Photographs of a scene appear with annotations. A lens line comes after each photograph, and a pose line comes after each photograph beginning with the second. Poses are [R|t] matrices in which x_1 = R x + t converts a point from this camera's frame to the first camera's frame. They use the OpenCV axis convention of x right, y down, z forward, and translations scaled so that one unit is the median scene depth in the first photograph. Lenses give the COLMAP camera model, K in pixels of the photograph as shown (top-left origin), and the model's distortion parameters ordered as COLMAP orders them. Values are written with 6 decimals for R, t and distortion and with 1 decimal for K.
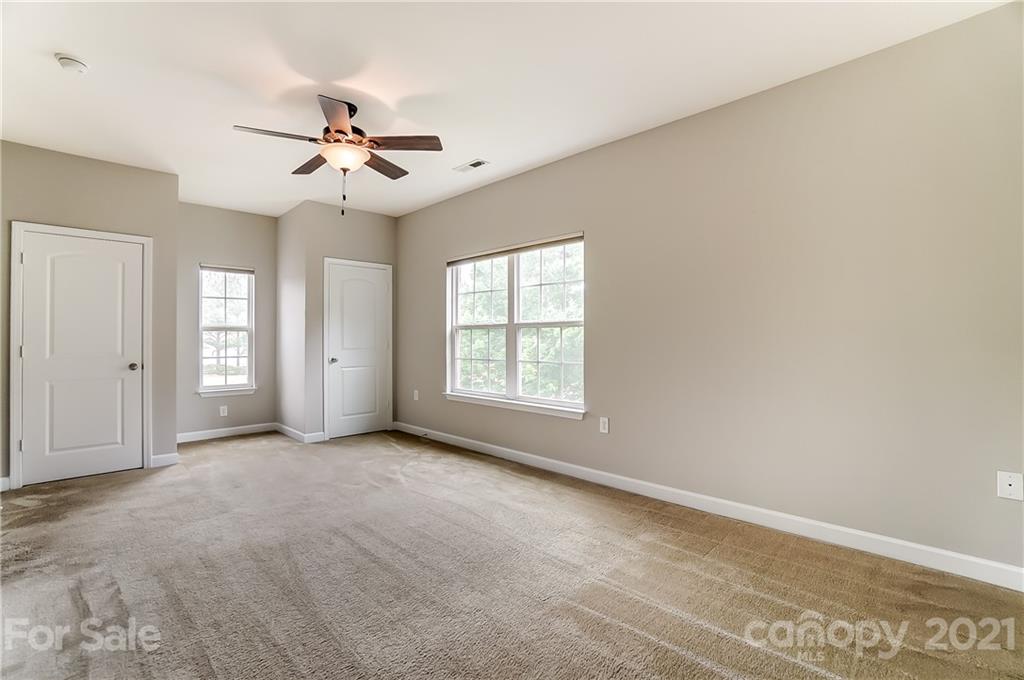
lens RADIAL K [[458.7, 0, 509.3], [0, 458.7, 333.0], [0, 0, 1]] dist [-0.069854, 0.021508]
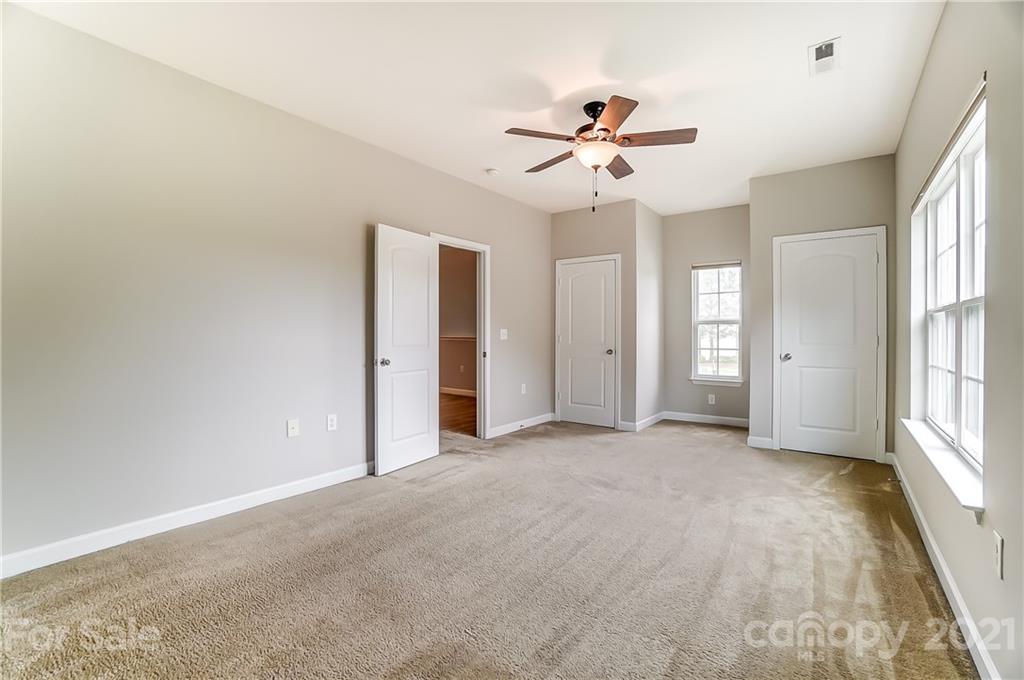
lens RADIAL K [[458.7, 0, 509.3], [0, 458.7, 333.0], [0, 0, 1]] dist [-0.069854, 0.021508]
pose [[0.125034, 0.004774, -0.992141, 0.457462], [0.009013, 0.999942, 0.005947, 0.006850], [0.992111, -0.009685, 0.124984, 0.477391]]
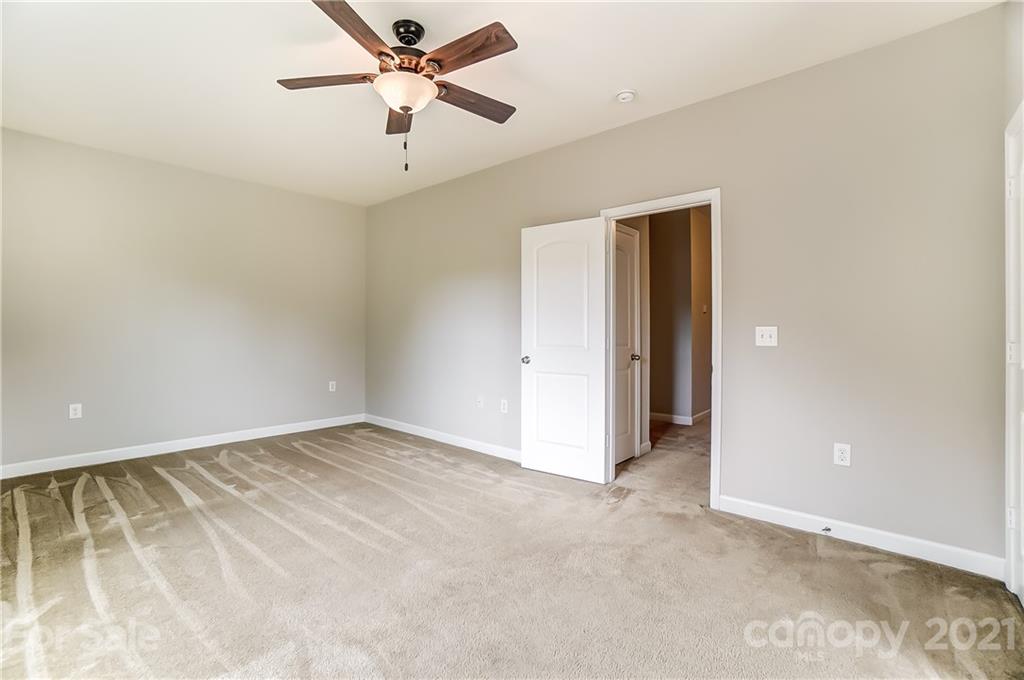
lens RADIAL K [[458.7, 0, 509.3], [0, 458.7, 333.0], [0, 0, 1]] dist [-0.069854, 0.021508]
pose [[-0.998433, -0.008391, -0.055332, -0.403329], [-0.008314, 0.999964, -0.001616, 0.015444], [0.055343, -0.001153, -0.998467, 1.294517]]
